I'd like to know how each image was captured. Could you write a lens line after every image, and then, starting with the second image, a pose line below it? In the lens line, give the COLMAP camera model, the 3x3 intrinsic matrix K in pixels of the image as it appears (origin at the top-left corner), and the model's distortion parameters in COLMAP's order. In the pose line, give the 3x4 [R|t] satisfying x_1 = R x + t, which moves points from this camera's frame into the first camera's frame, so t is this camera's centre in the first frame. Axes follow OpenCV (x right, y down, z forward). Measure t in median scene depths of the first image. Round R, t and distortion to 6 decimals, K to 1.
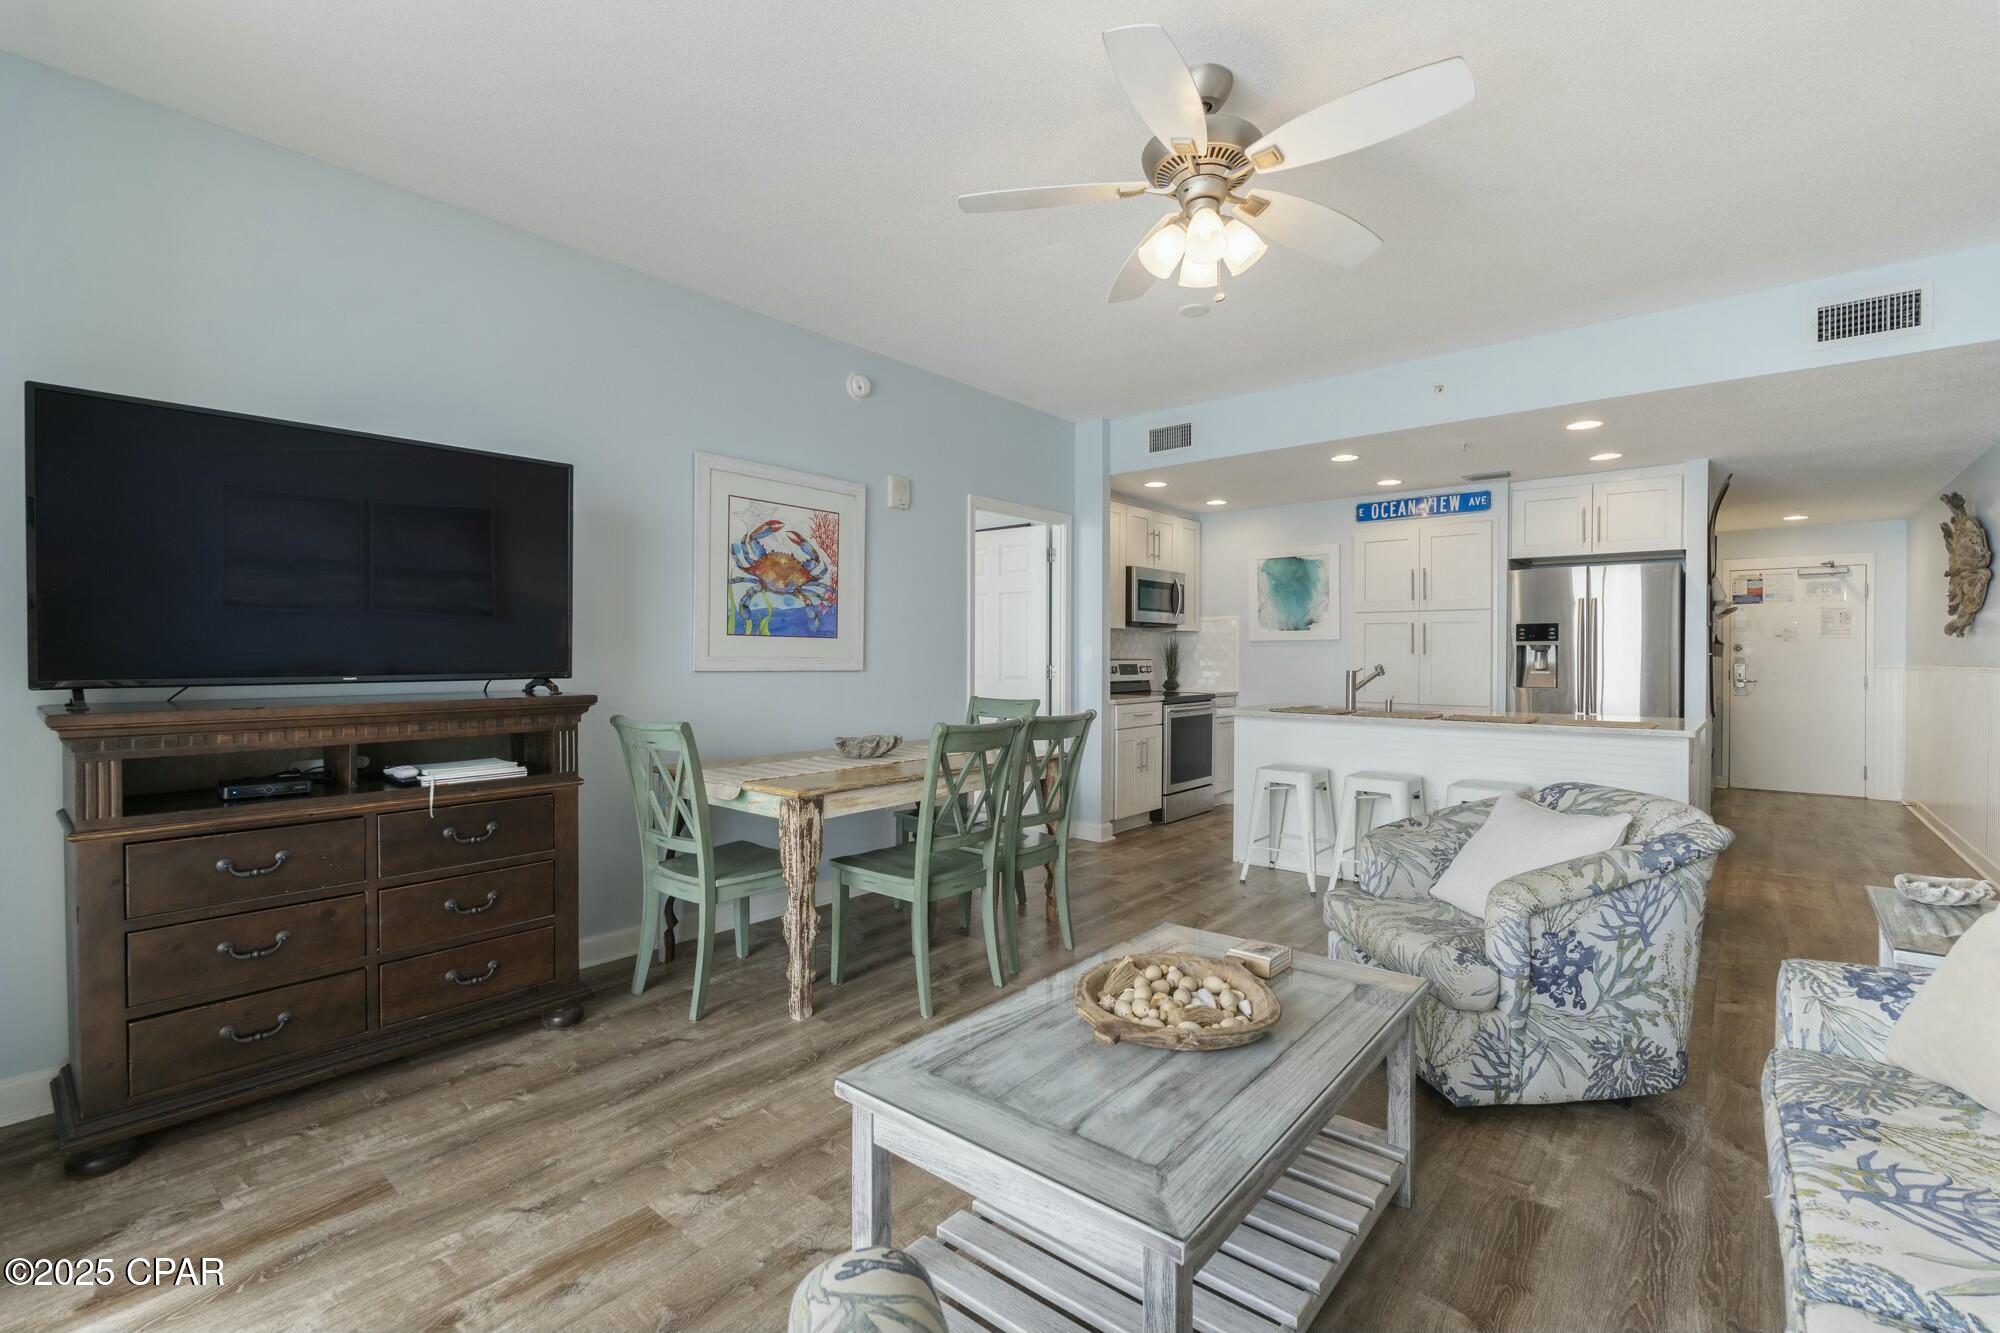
lens RADIAL K [[891.3, 0, 996.7], [0, 891.3, 651.9], [0, 0, 1]] dist [-0.007918, 0.002832]
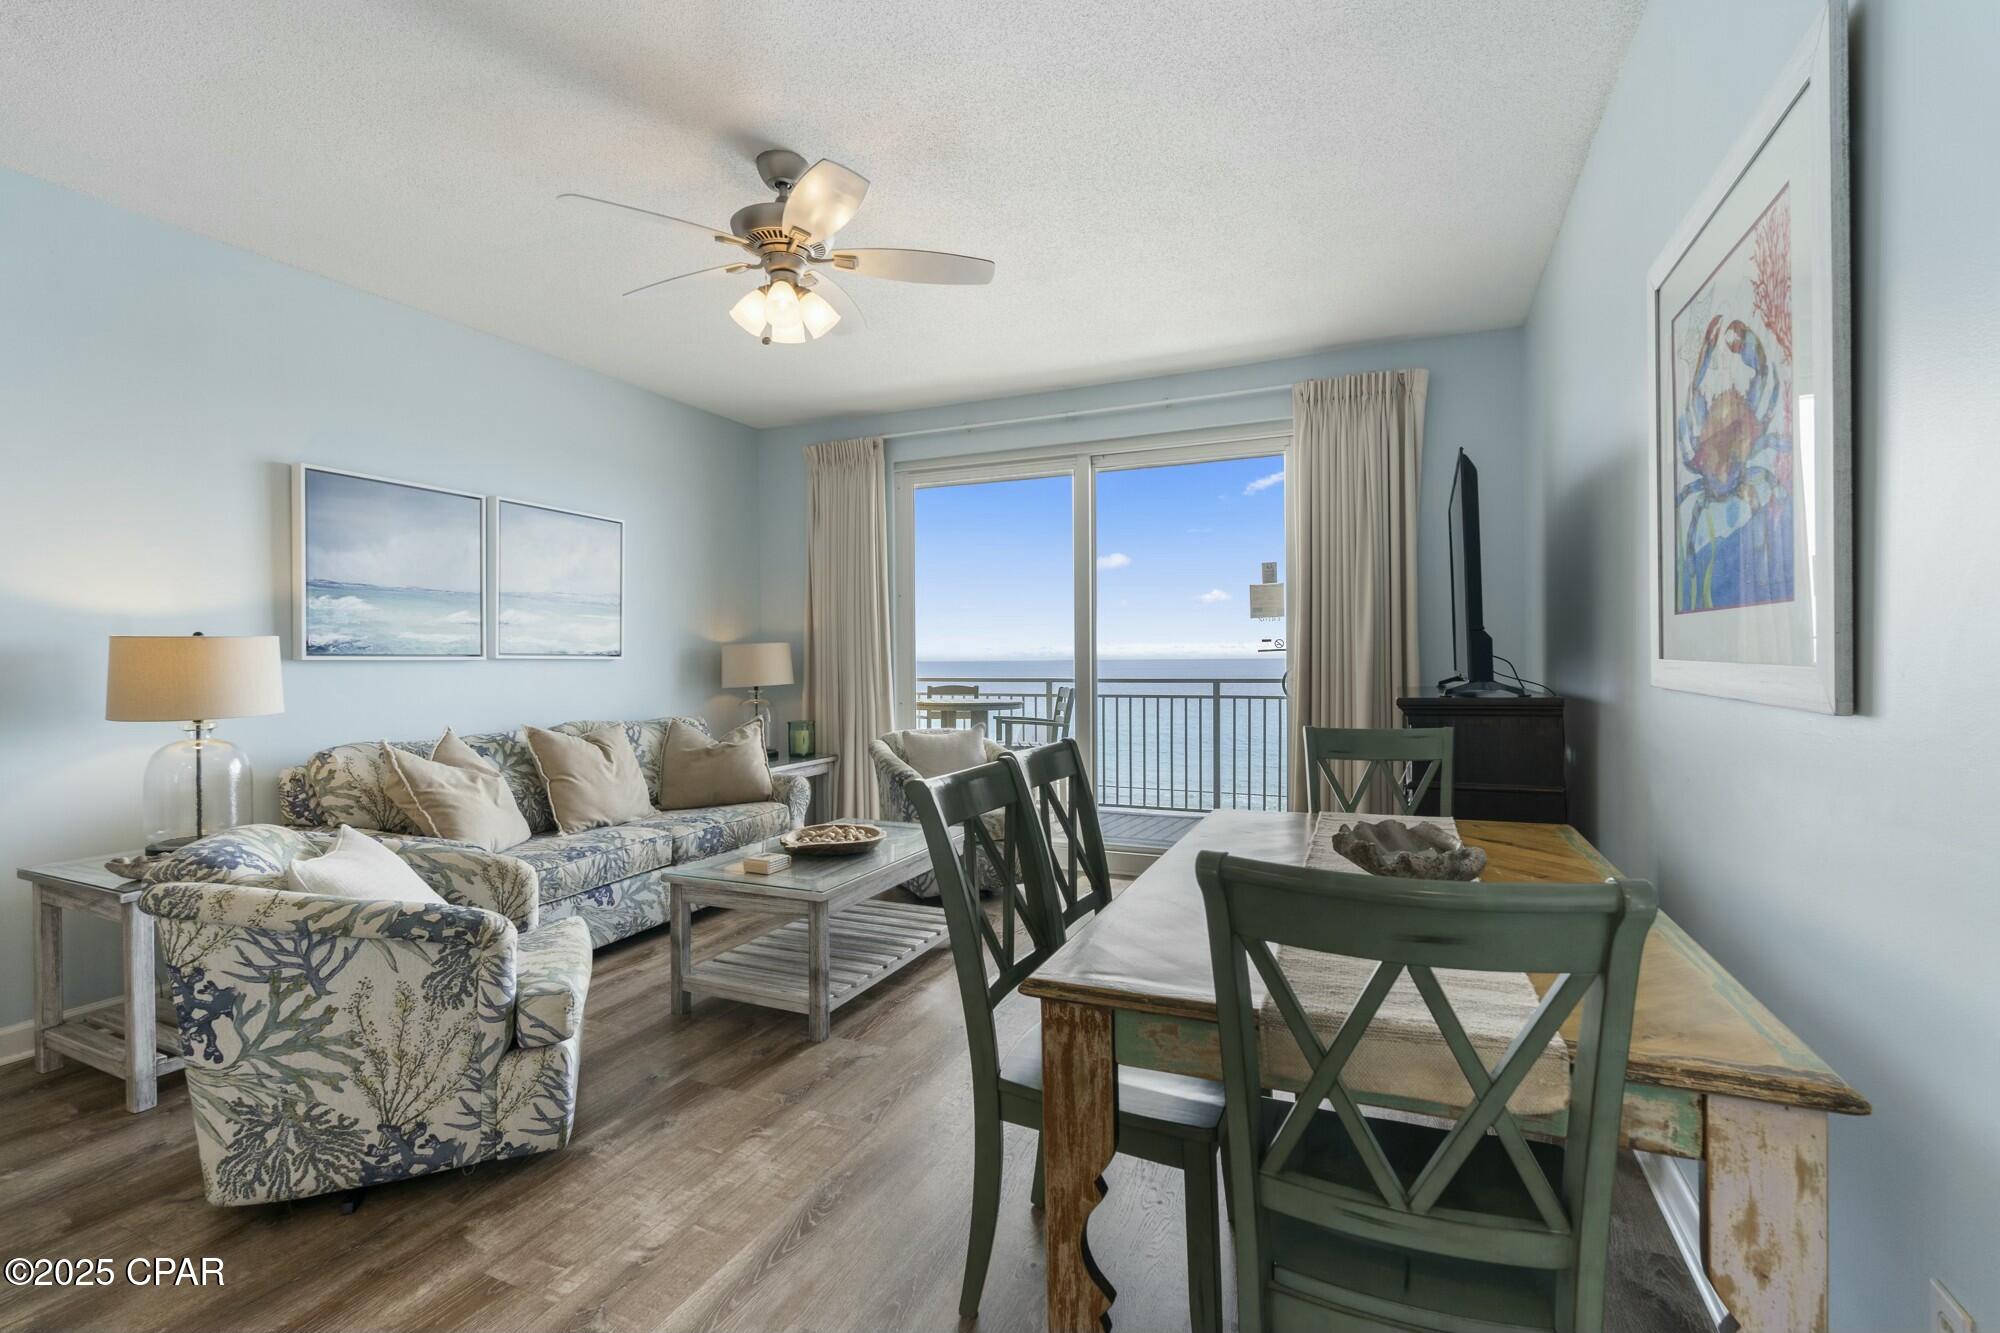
lens RADIAL K [[891.3, 0, 1002.6], [0, 891.3, 665.5], [0, 0, 1]] dist [-0.007918, 0.002832]
pose [[-0.959258, 0.008283, -0.282409, 0.146790], [0.006977, 0.999960, 0.005629, 0.002198], [0.282444, 0.003429, -0.959278, 1.112786]]
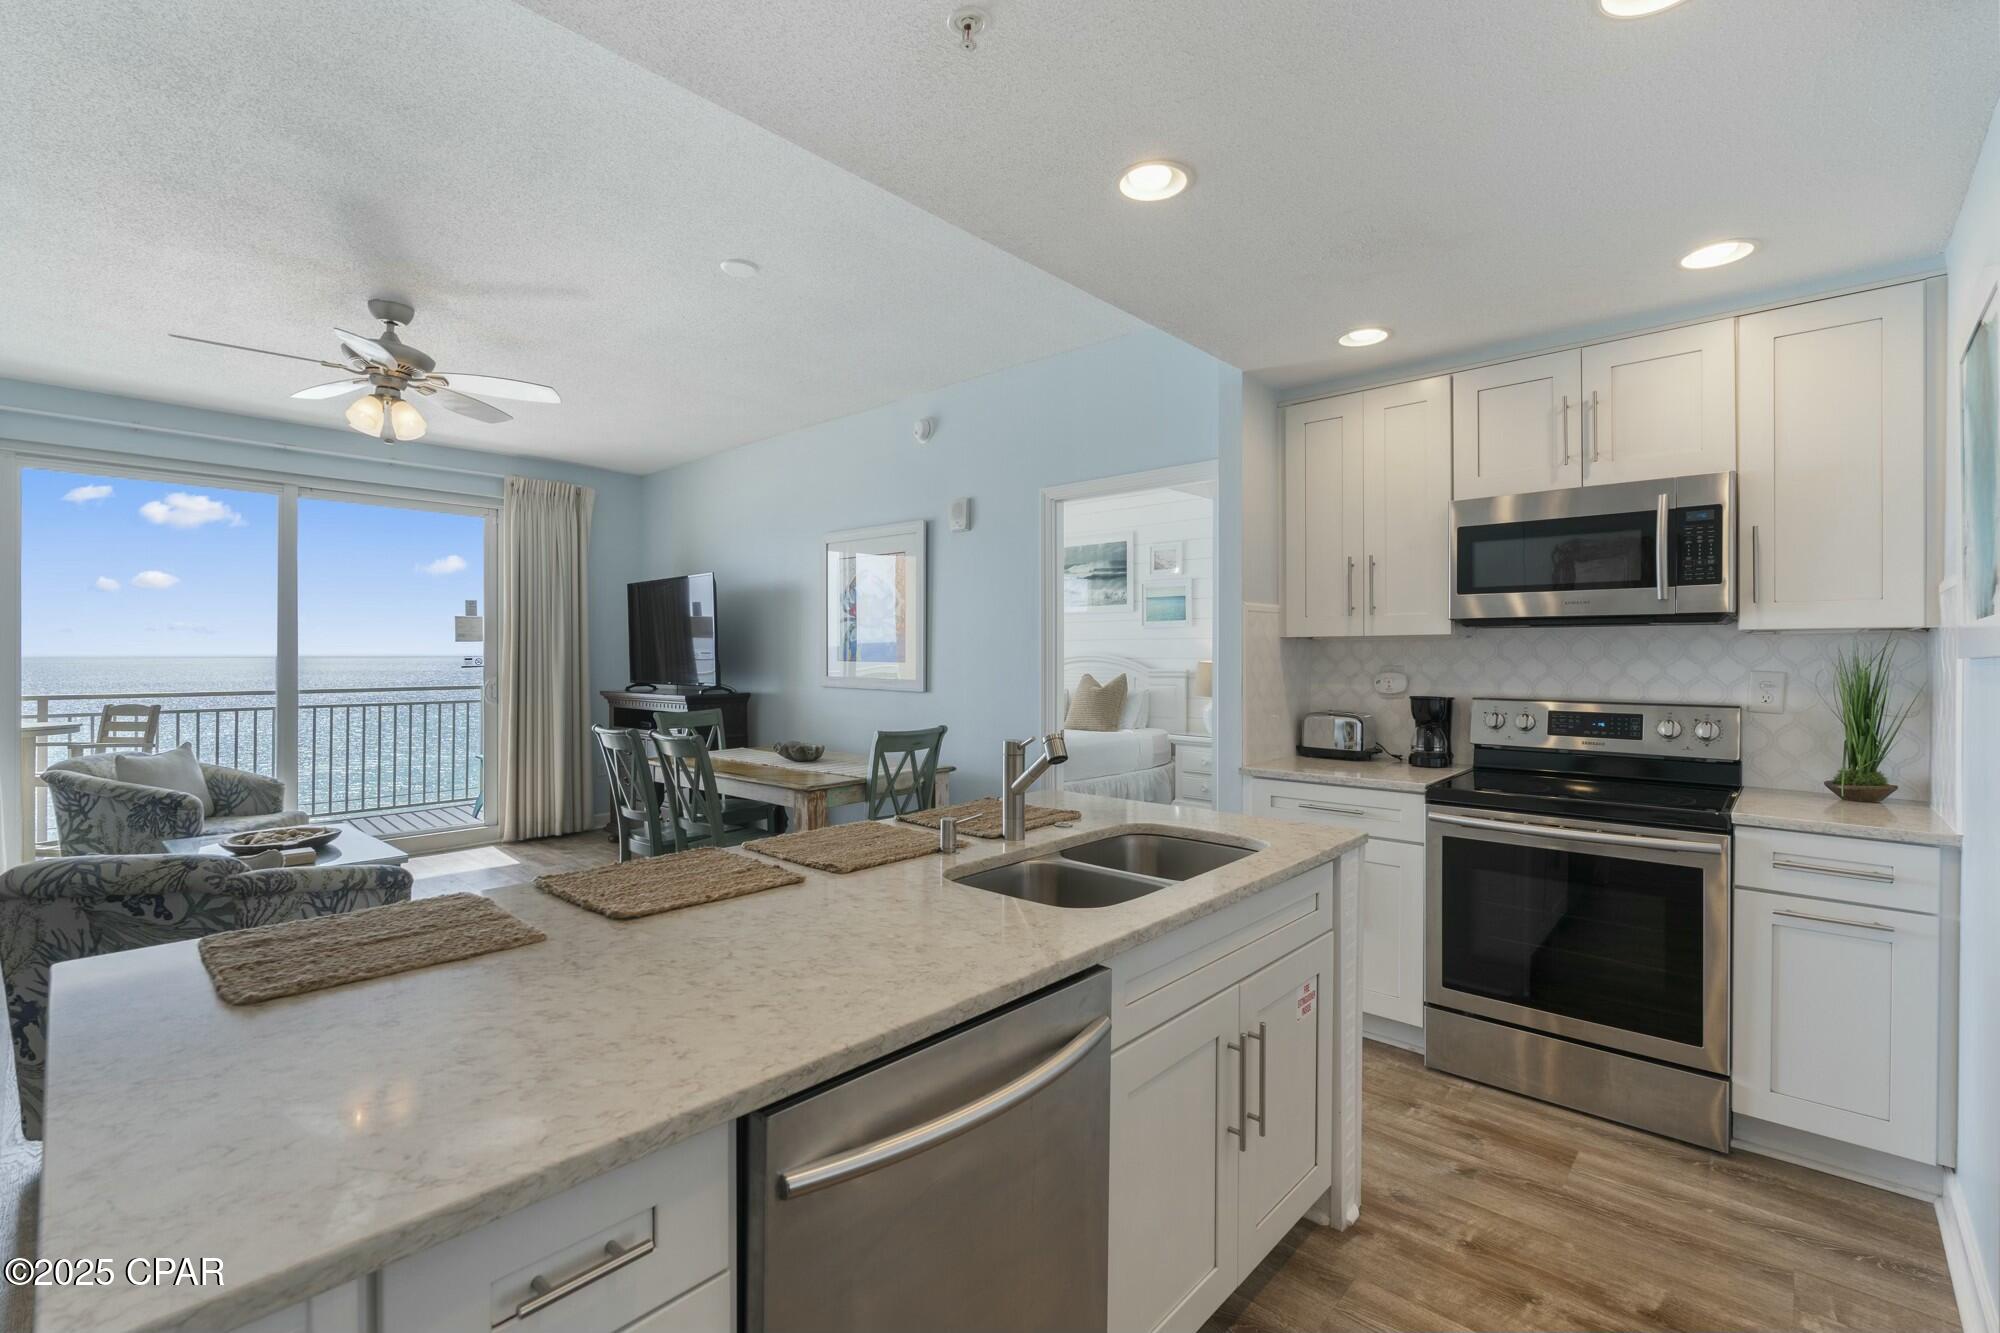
lens RADIAL K [[891.3, 0, 1000.8], [0, 891.3, 657.0], [0, 0, 1]] dist [-0.007918, 0.002832]
pose [[-0.038610, -0.000468, -0.999254, 0.867179], [0.001585, 0.999999, -0.000530, -0.019737], [0.999253, -0.001604, -0.038609, 1.070217]]
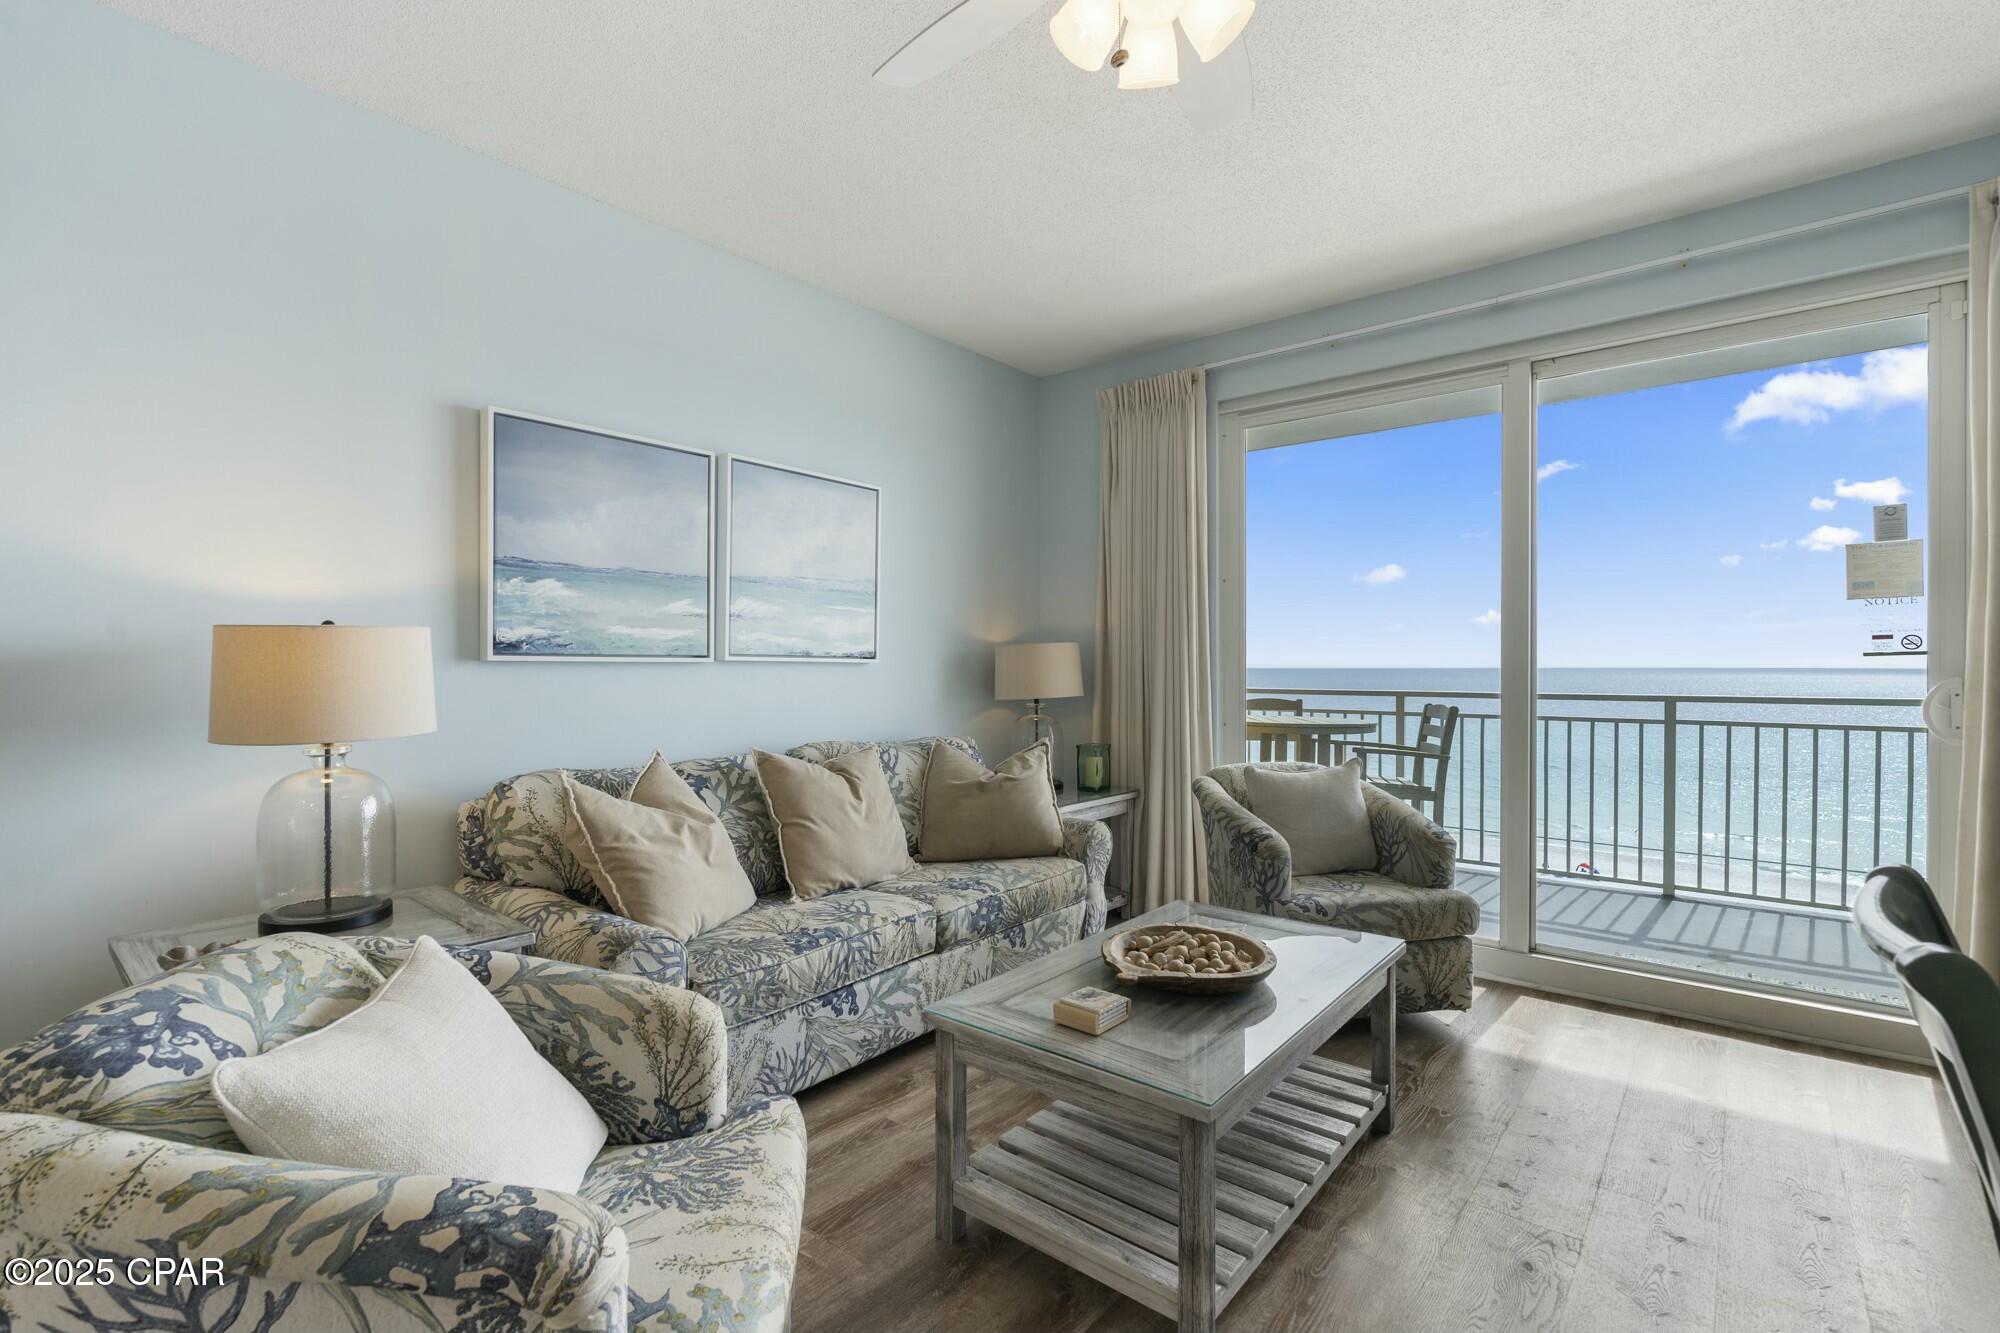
lens RADIAL K [[891.3, 0, 998.9], [0, 891.3, 668.9], [0, 0, 1]] dist [-0.007918, 0.002832]
pose [[-0.999978, -0.000211, -0.006571, 0.171889], [-0.000223, 0.999998, 0.001850, 0.001872], [0.006570, 0.001852, -0.999977, 0.819378]]
